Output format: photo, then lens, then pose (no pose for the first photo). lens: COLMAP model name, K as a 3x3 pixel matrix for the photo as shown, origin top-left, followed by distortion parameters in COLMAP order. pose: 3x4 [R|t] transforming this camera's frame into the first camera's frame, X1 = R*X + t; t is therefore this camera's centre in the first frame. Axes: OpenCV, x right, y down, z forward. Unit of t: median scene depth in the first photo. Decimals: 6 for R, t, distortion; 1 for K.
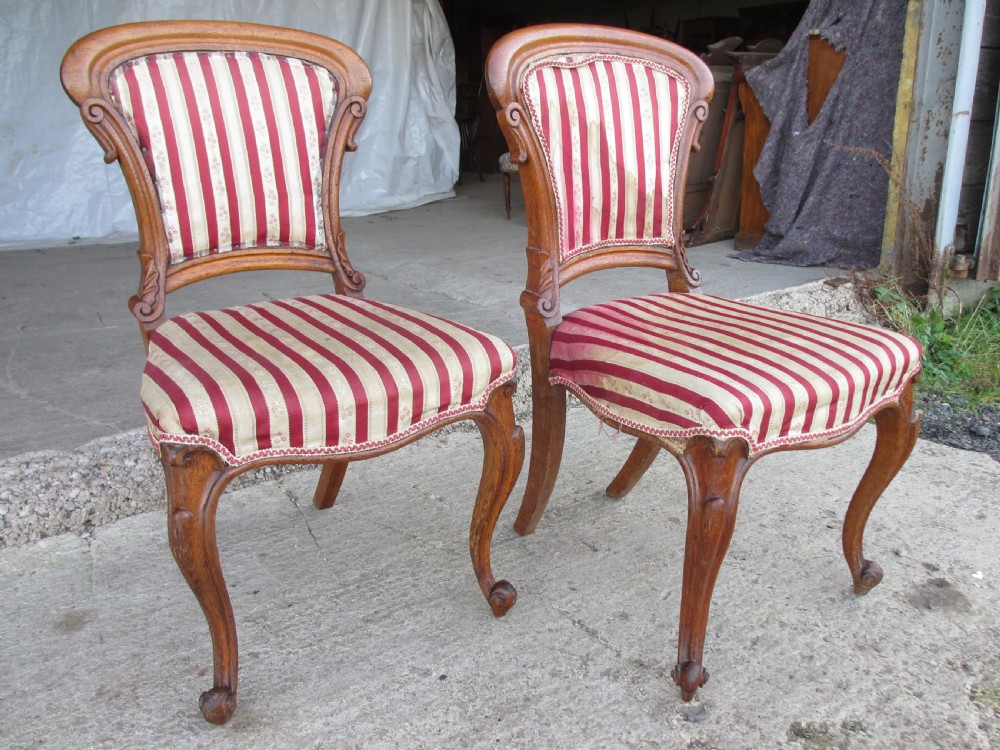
lens RADIAL K [[831.1, 0, 498.7], [0, 831.1, 406.8], [0, 0, 1]] dist [-0.061157, 0.030390]
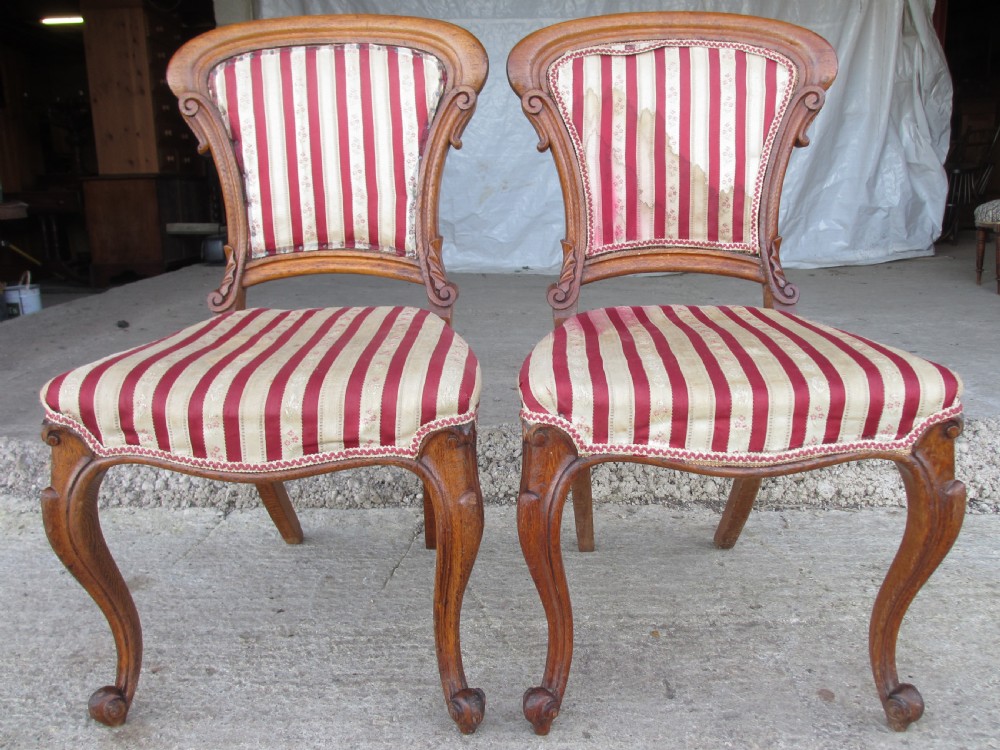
lens RADIAL K [[831.1, 0, 503.8], [0, 831.1, 399.1], [0, 0, 1]] dist [-0.061157, 0.030390]
pose [[0.815355, 0.149817, -0.559241, 0.412578], [-0.190642, 0.981545, -0.015000, -0.047204], [0.546673, 0.118845, 0.828869, 0.346024]]
